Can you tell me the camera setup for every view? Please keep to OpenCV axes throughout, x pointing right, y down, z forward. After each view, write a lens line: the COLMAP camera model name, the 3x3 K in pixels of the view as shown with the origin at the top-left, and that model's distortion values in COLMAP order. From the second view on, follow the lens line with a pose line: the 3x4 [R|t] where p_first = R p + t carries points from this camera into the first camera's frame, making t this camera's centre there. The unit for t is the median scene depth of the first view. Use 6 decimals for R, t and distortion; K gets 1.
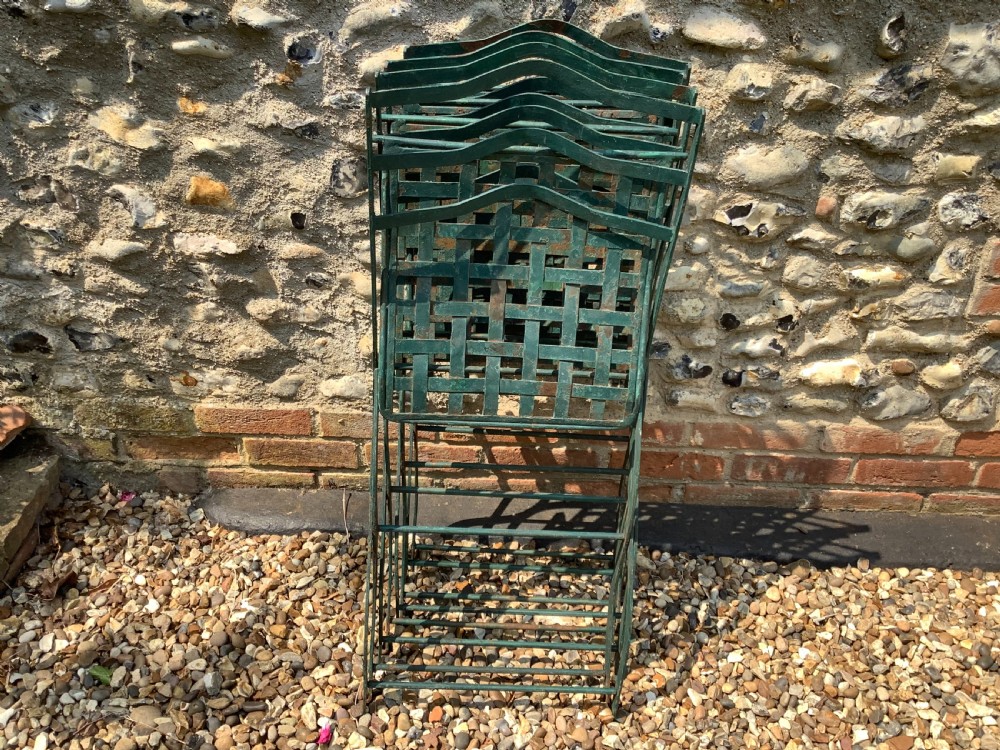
lens RADIAL K [[931.0, 0, 500.0], [0, 931.0, 375.0], [0, 0, 1]] dist [0.083671, -0.153872]
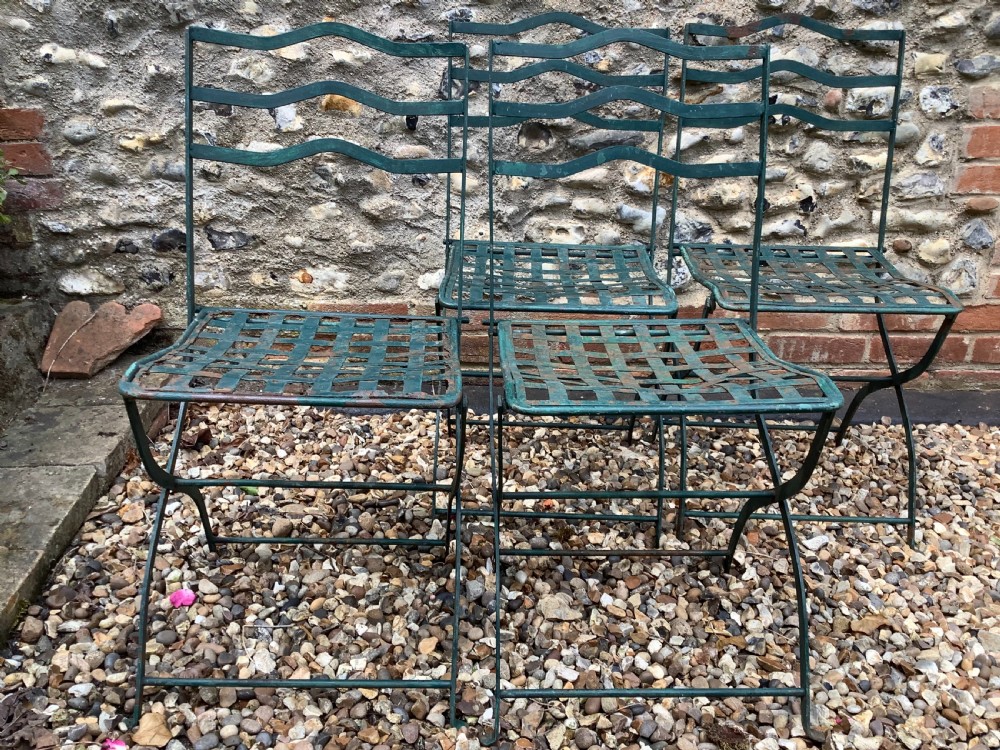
lens RADIAL K [[931.0, 0, 500.0], [0, 931.0, 375.0], [0, 0, 1]] dist [0.083671, -0.153872]
pose [[0.998331, -0.023318, 0.052839, -0.165334], [0.033179, 0.980394, -0.194232, 0.386936], [-0.047274, 0.195661, 0.979531, -0.140409]]
